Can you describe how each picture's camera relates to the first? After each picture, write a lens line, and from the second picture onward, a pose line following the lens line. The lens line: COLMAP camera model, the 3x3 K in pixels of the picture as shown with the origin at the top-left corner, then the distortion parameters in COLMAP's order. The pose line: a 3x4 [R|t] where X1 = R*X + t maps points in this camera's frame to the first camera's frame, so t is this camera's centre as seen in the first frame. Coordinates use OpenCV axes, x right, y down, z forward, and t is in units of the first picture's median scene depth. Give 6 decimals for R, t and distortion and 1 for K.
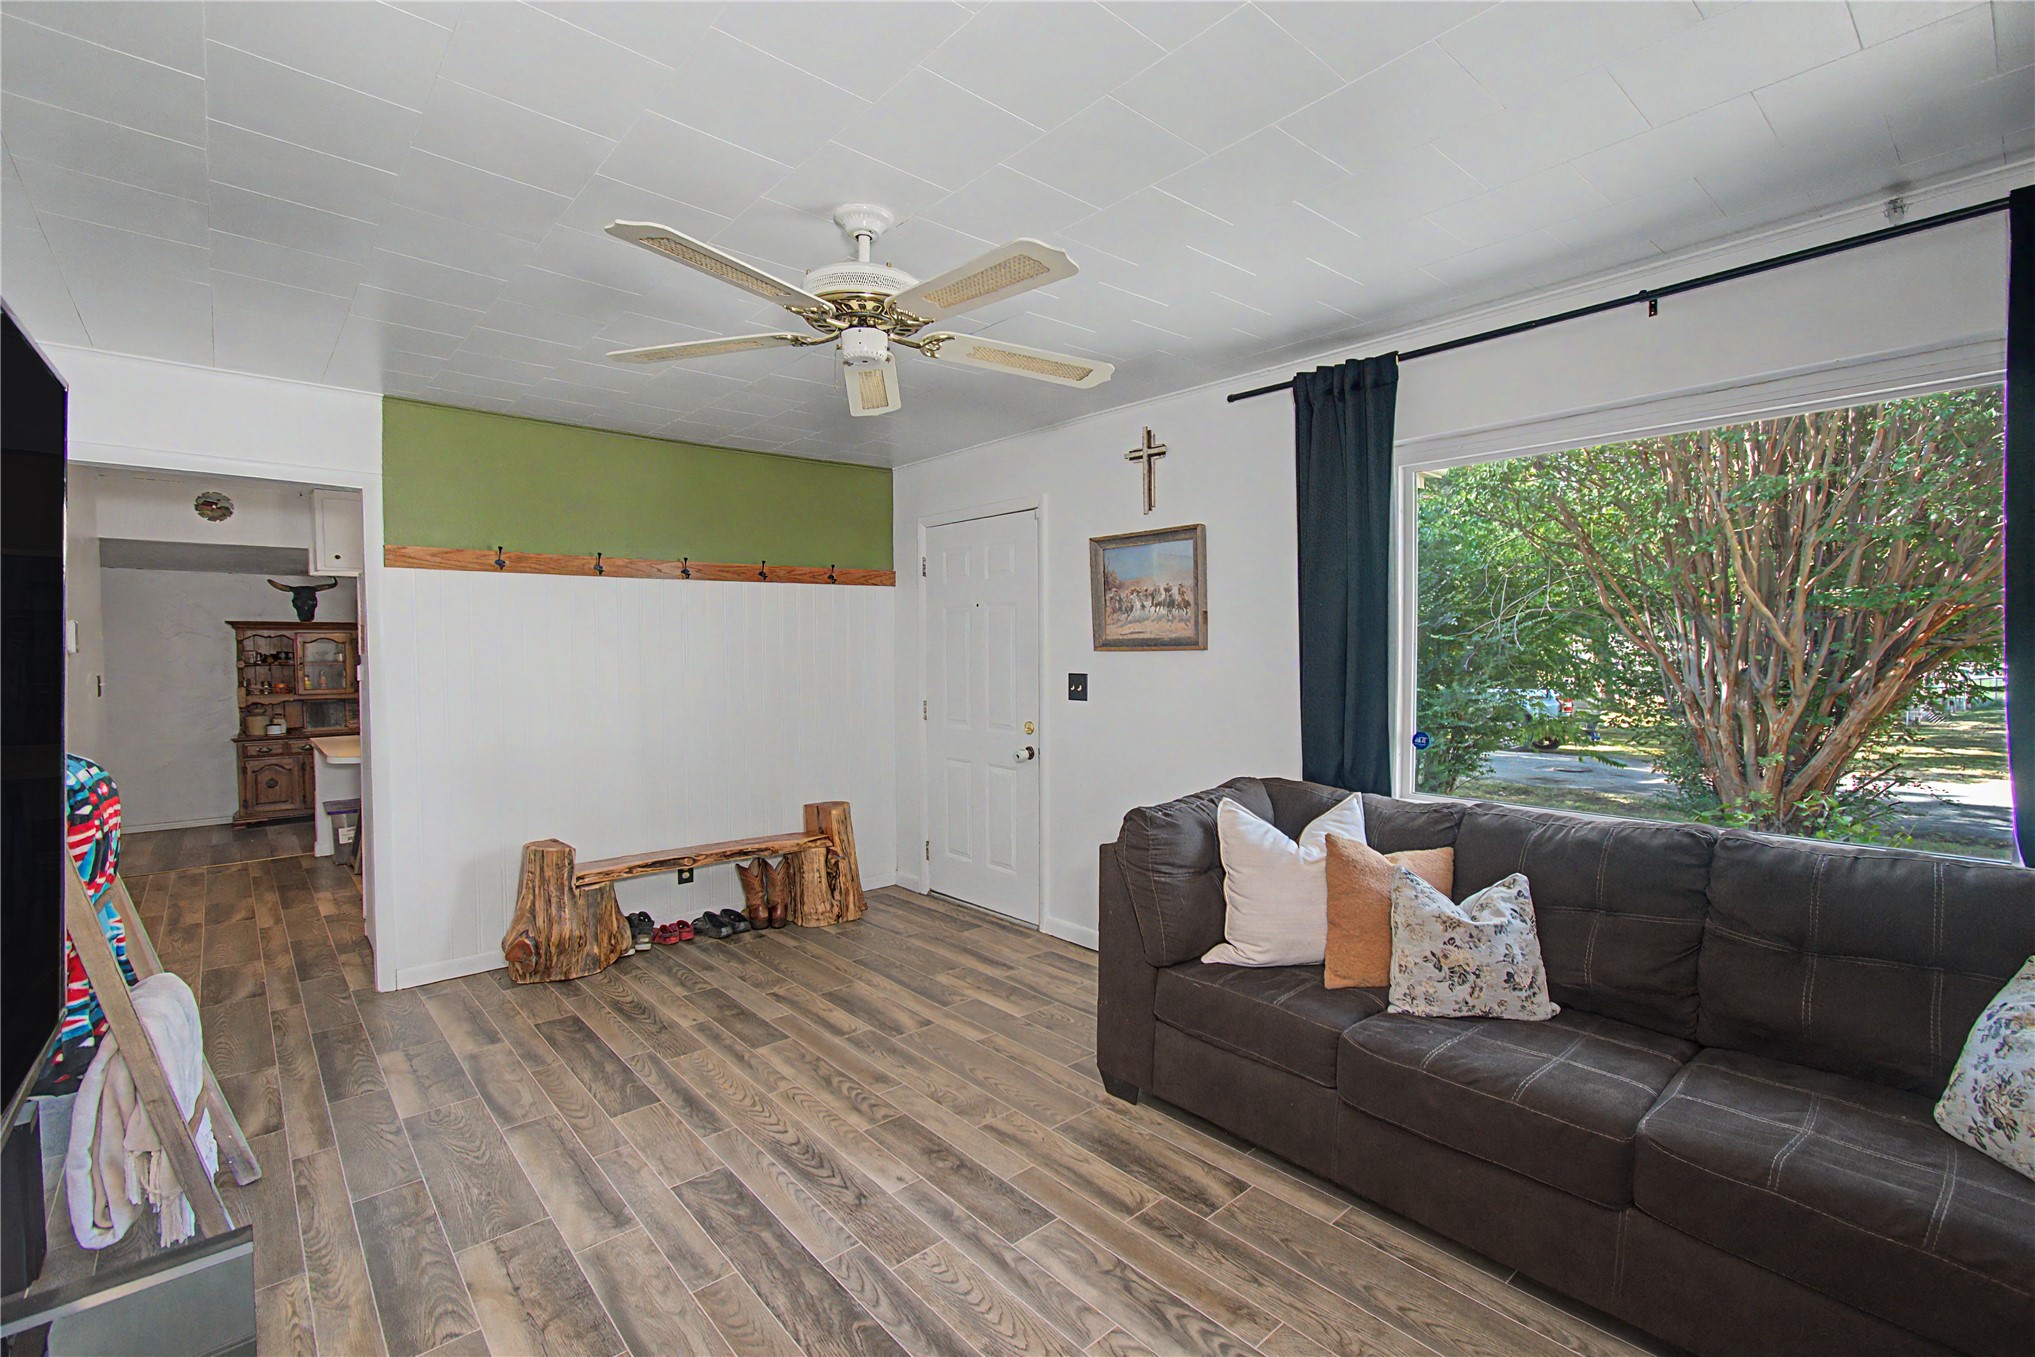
lens RADIAL K [[903.6, 0, 1013.0], [0, 903.6, 649.4], [0, 0, 1]] dist [0.000066, 0.001145]
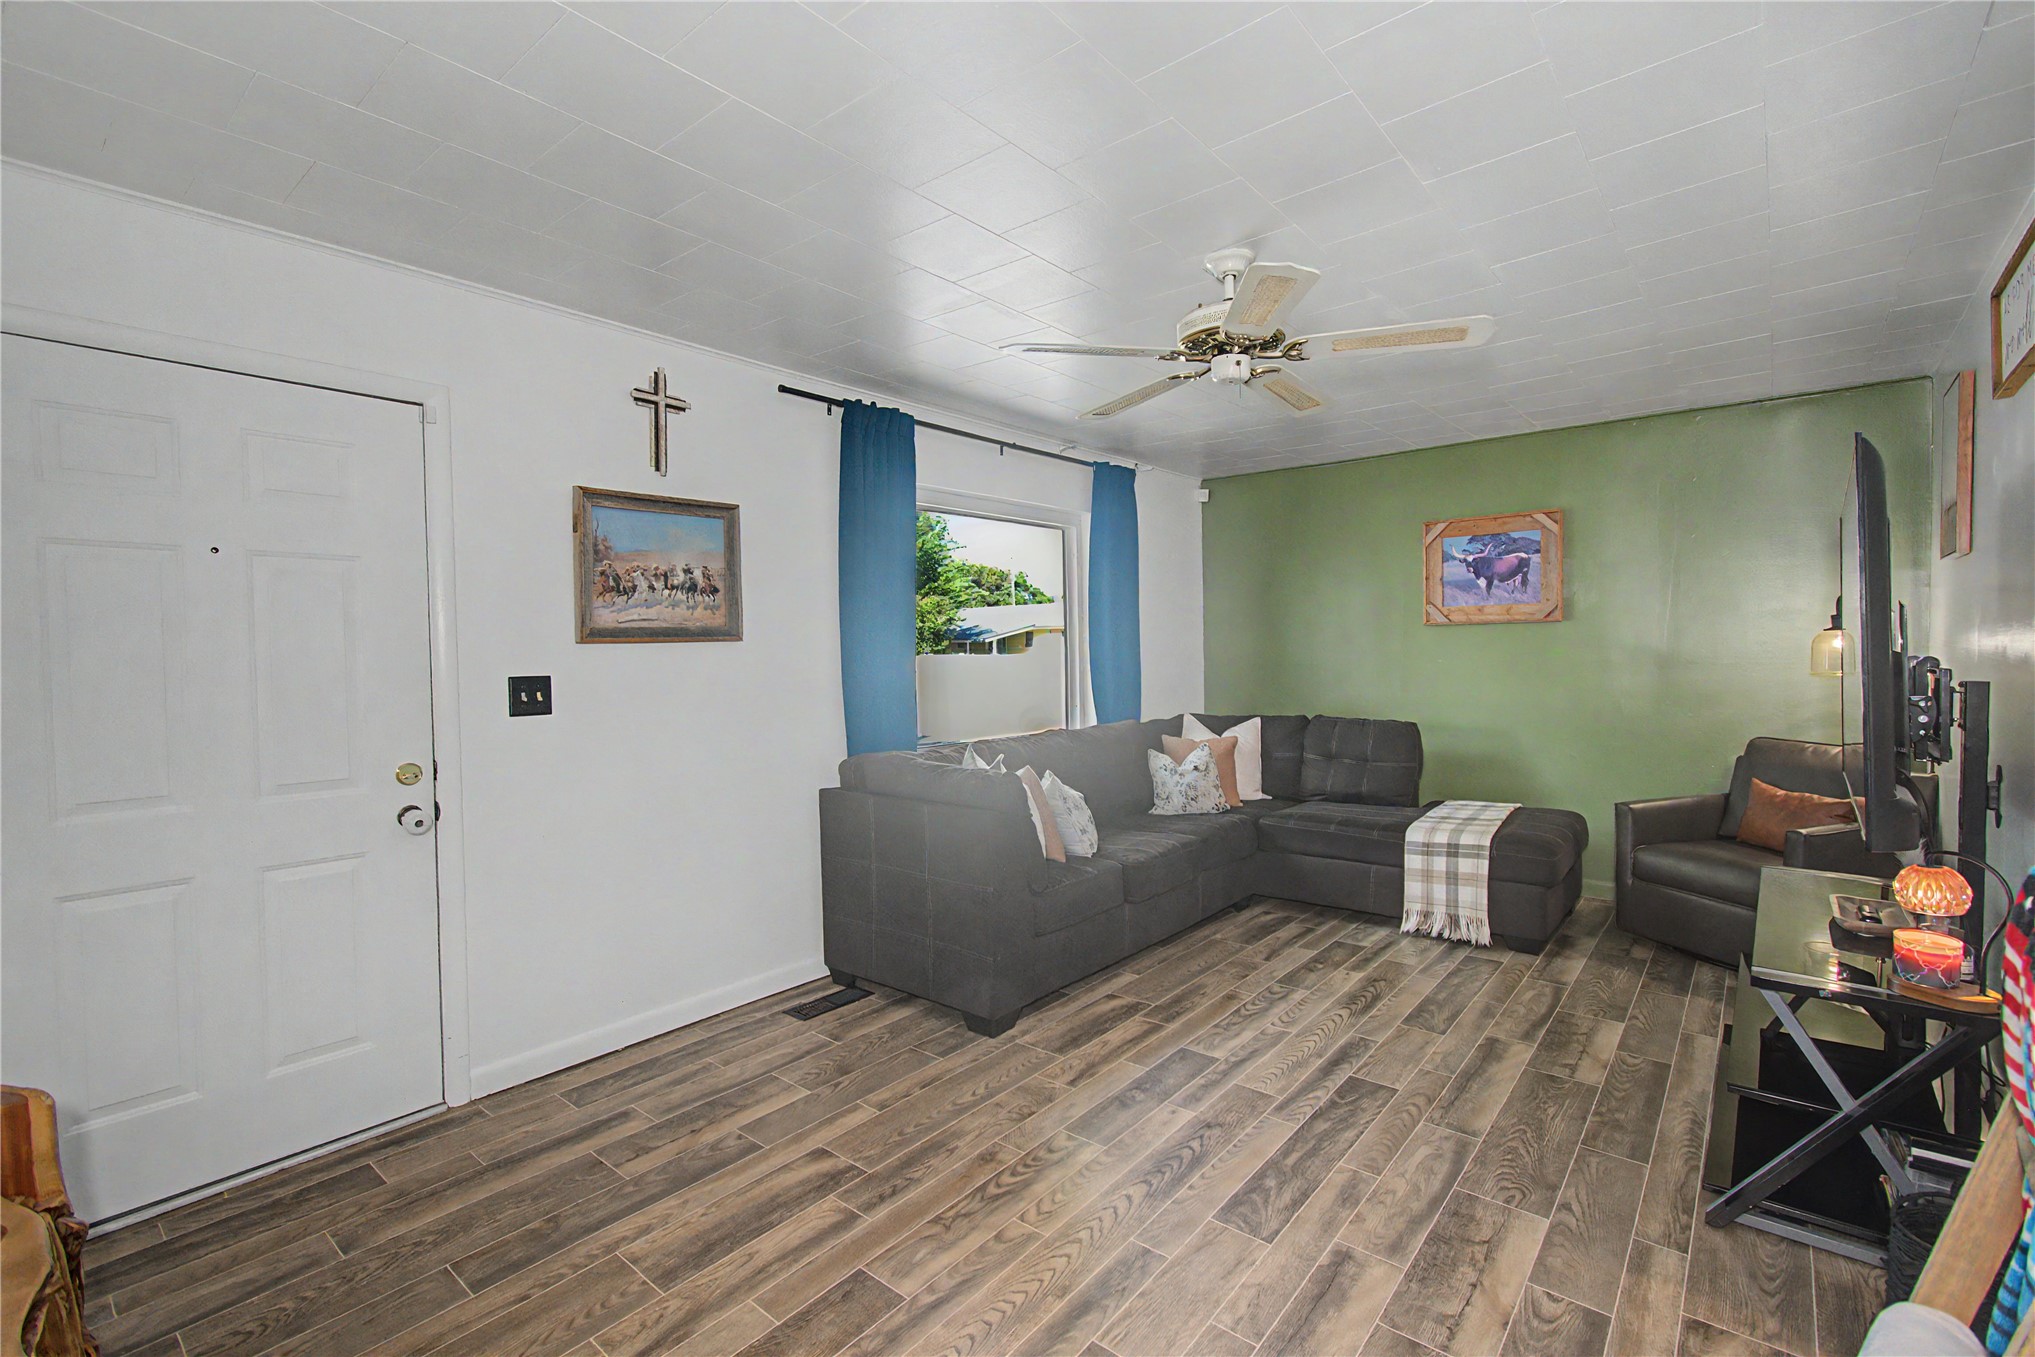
lens RADIAL K [[903.6, 0, 1022.9], [0, 903.6, 683.2], [0, 0, 1]] dist [0.000066, 0.001145]
pose [[-0.160551, -0.033457, 0.986460, -0.879969], [0.009077, 0.999333, 0.035371, 0.014261], [-0.986986, 0.014633, -0.160140, 1.015763]]
